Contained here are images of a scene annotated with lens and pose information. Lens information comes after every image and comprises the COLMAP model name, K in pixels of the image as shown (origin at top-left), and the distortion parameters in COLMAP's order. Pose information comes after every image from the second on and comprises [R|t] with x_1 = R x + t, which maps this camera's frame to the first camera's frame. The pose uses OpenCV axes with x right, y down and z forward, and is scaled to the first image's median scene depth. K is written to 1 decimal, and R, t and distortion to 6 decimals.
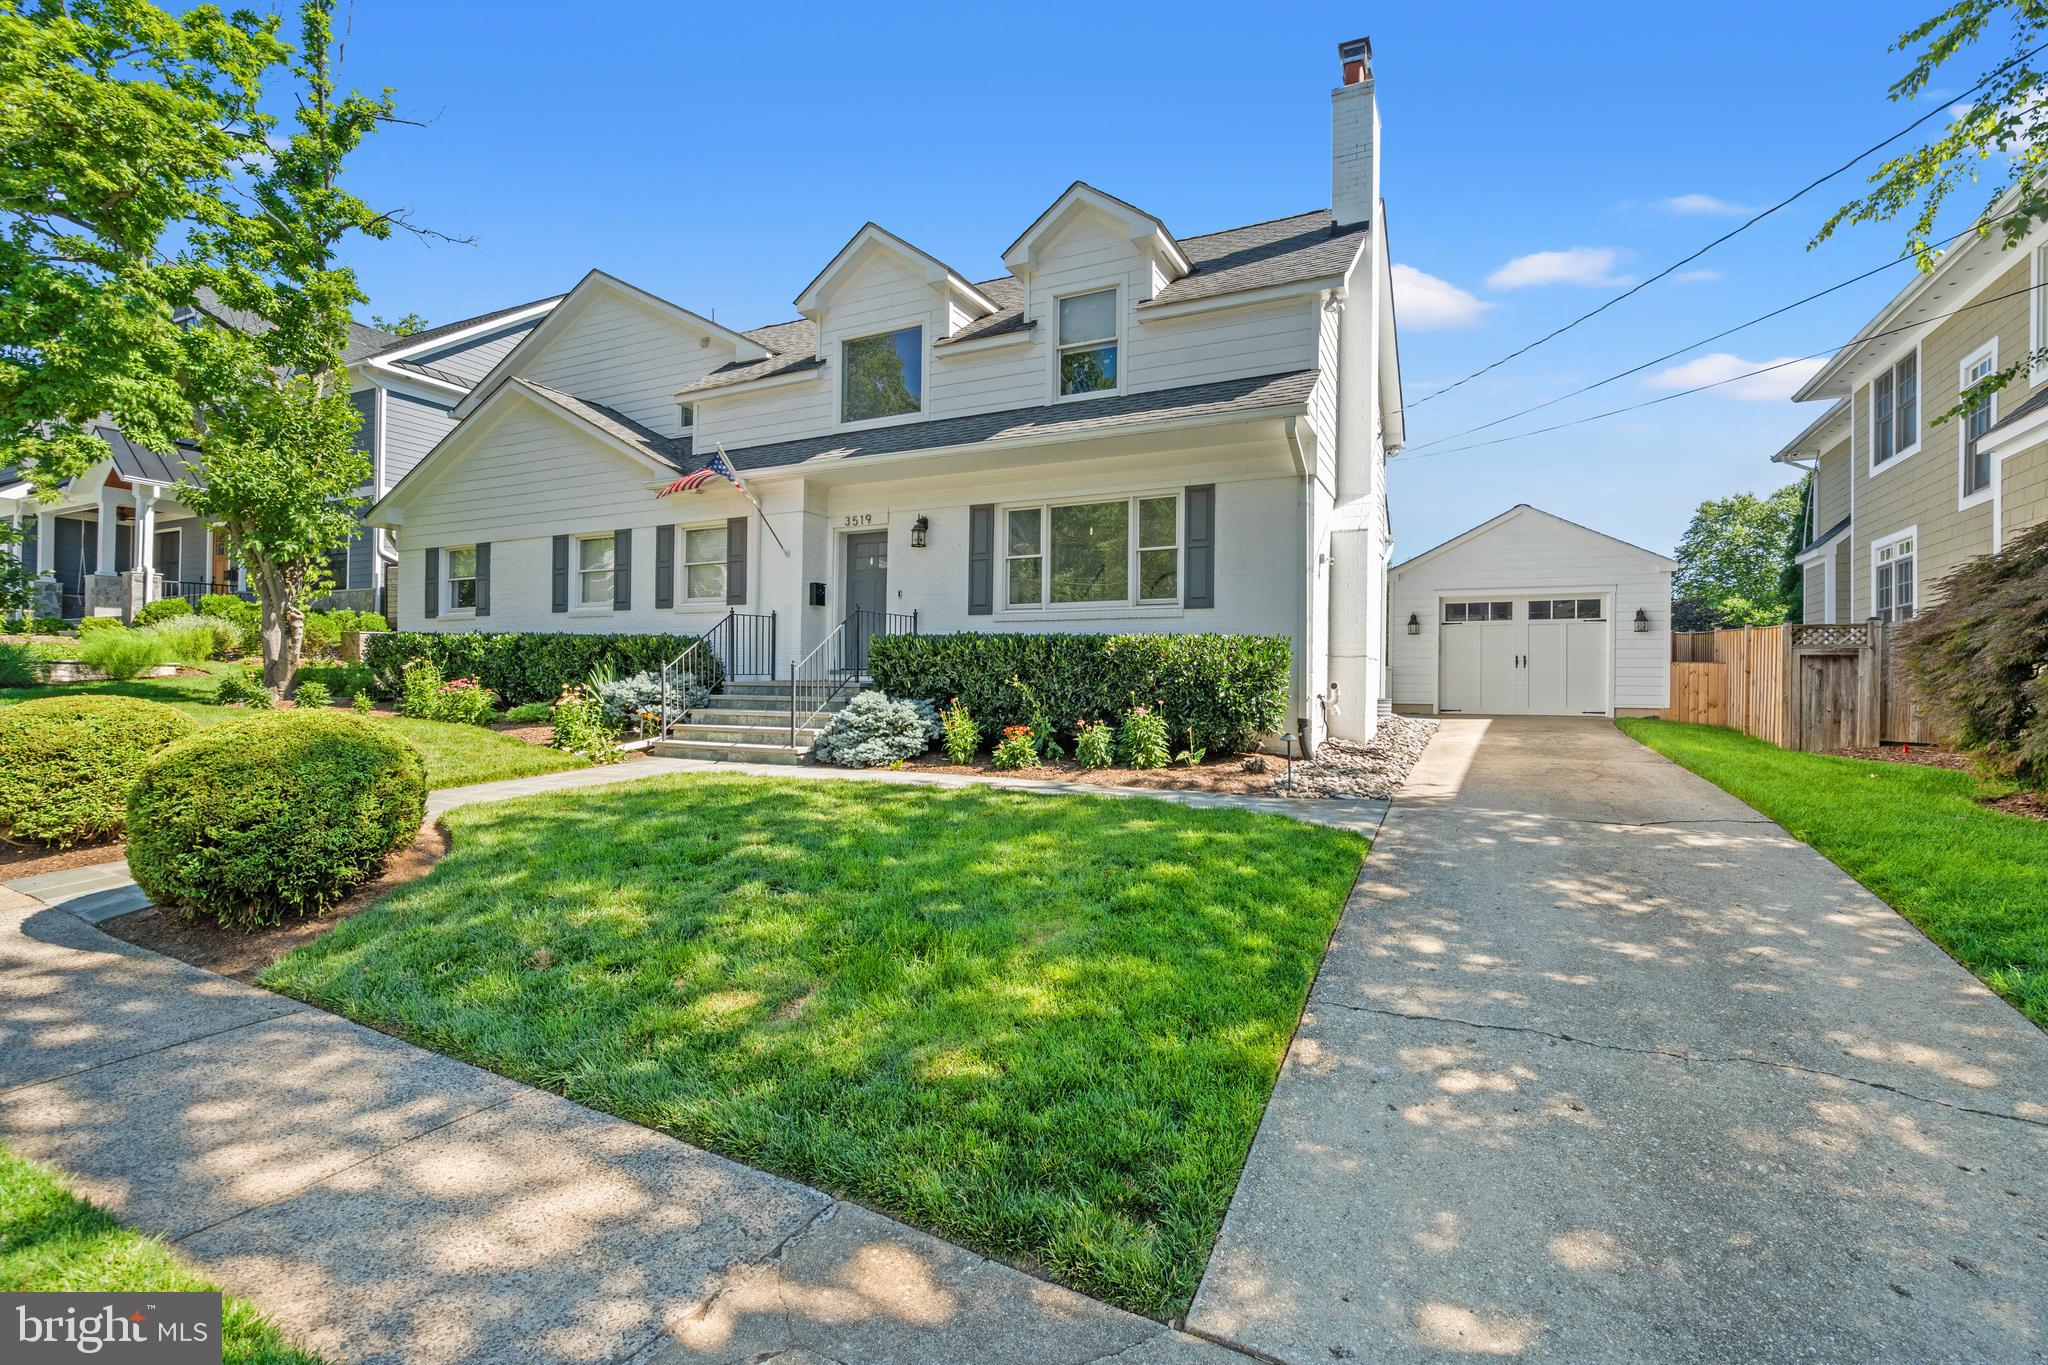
lens RADIAL K [[932.9, 0, 980.6], [0, 932.9, 671.2], [0, 0, 1]] dist [-0.011286, 0.004477]
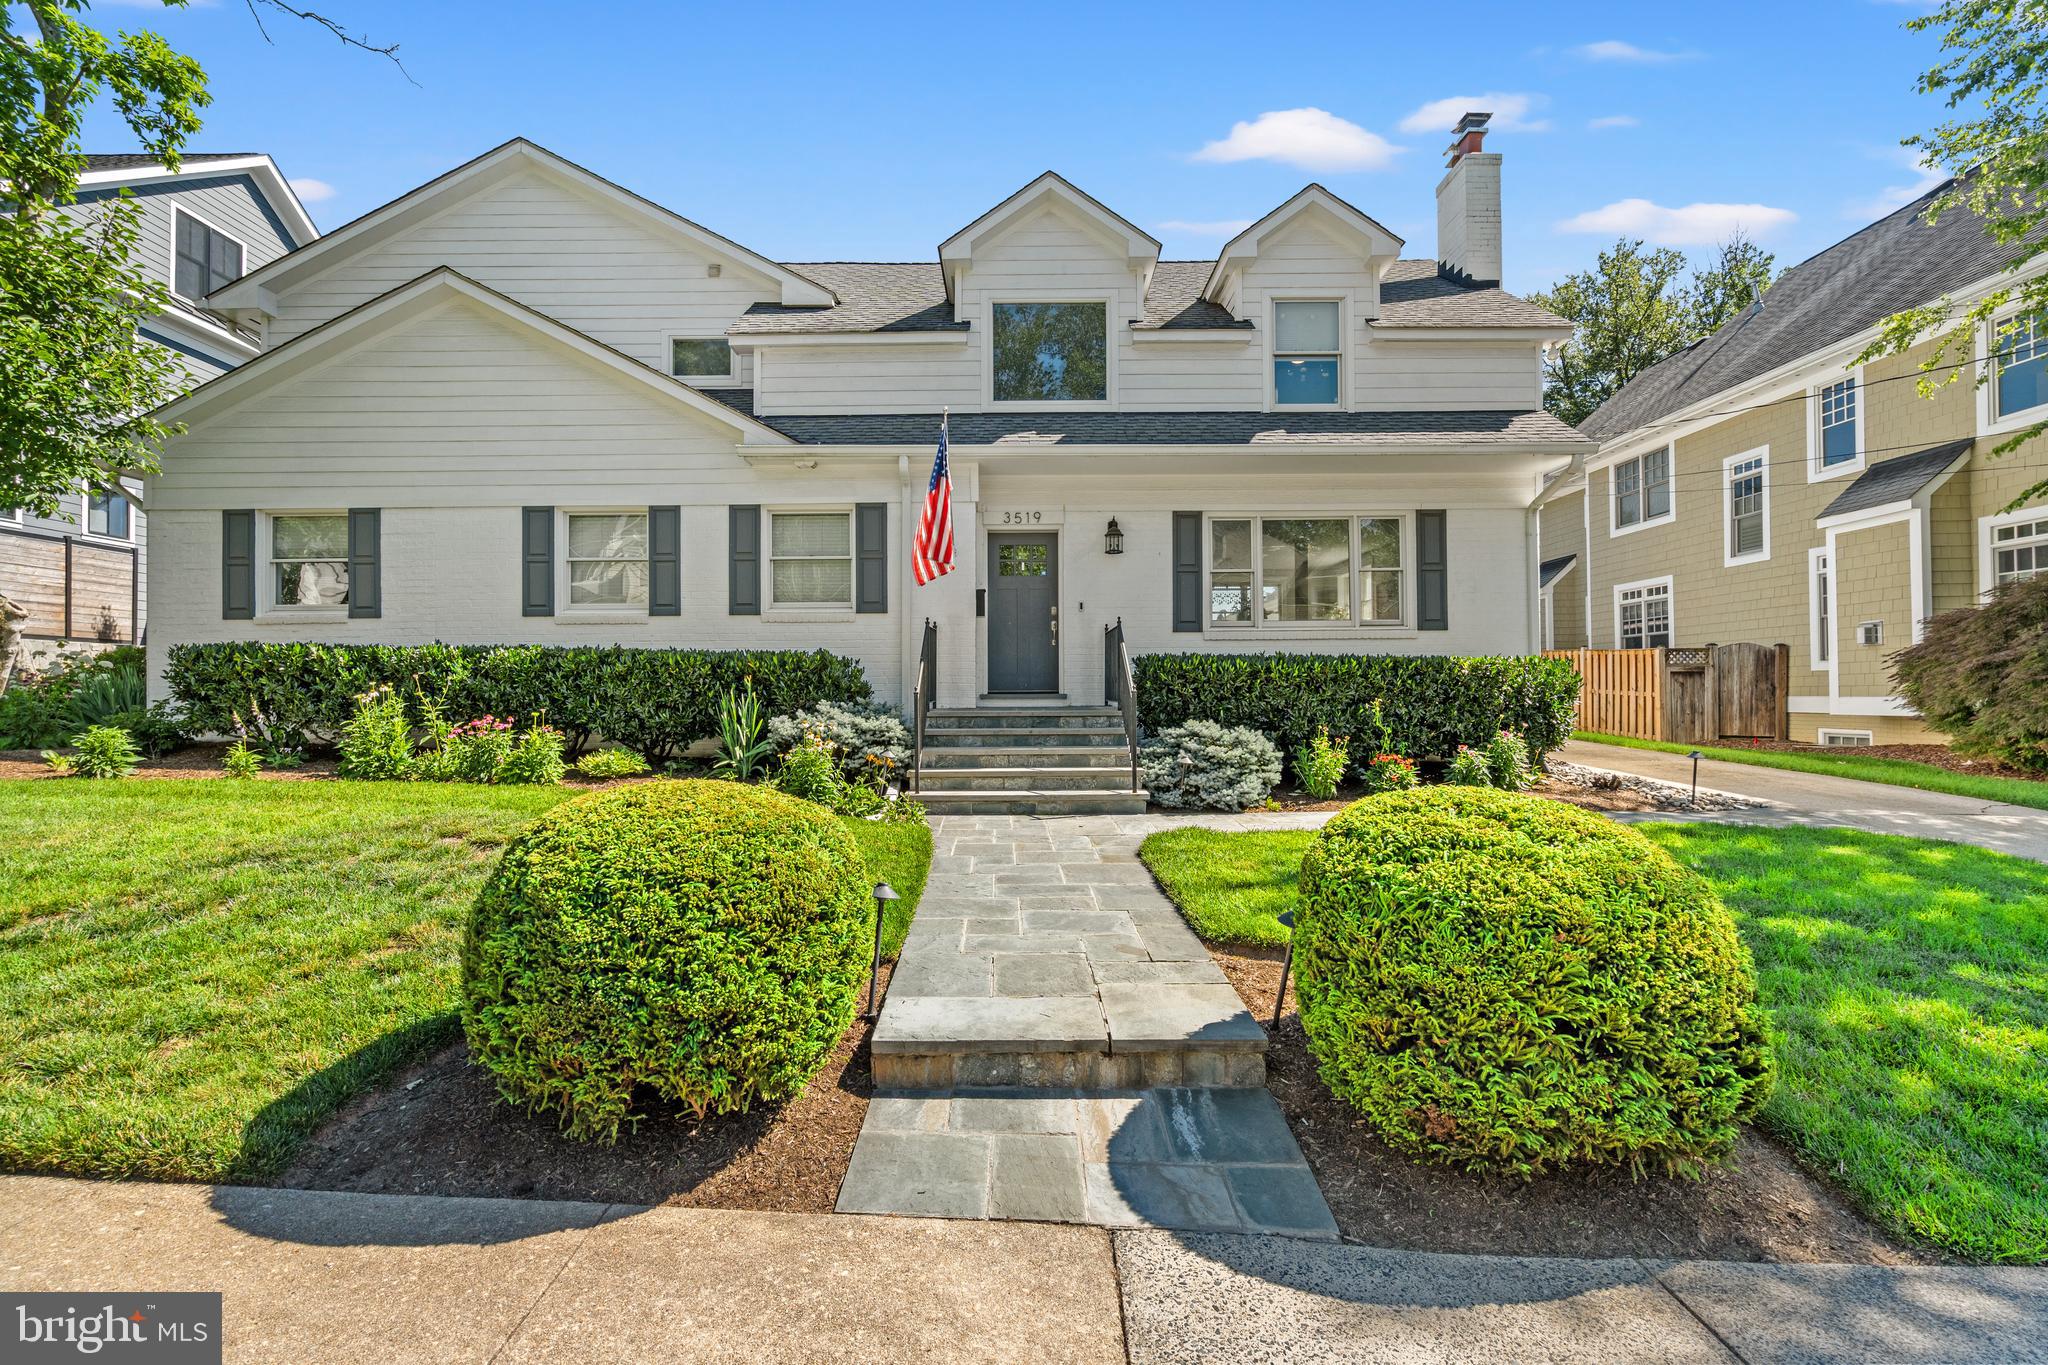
lens RADIAL K [[932.9, 0, 1019.0], [0, 932.9, 681.3], [0, 0, 1]] dist [-0.011286, 0.004477]
pose [[0.889725, -0.009396, 0.456401, -0.543130], [0.009483, 0.999953, 0.002100, -0.015227], [-0.456399, 0.002459, 0.889772, 0.254632]]
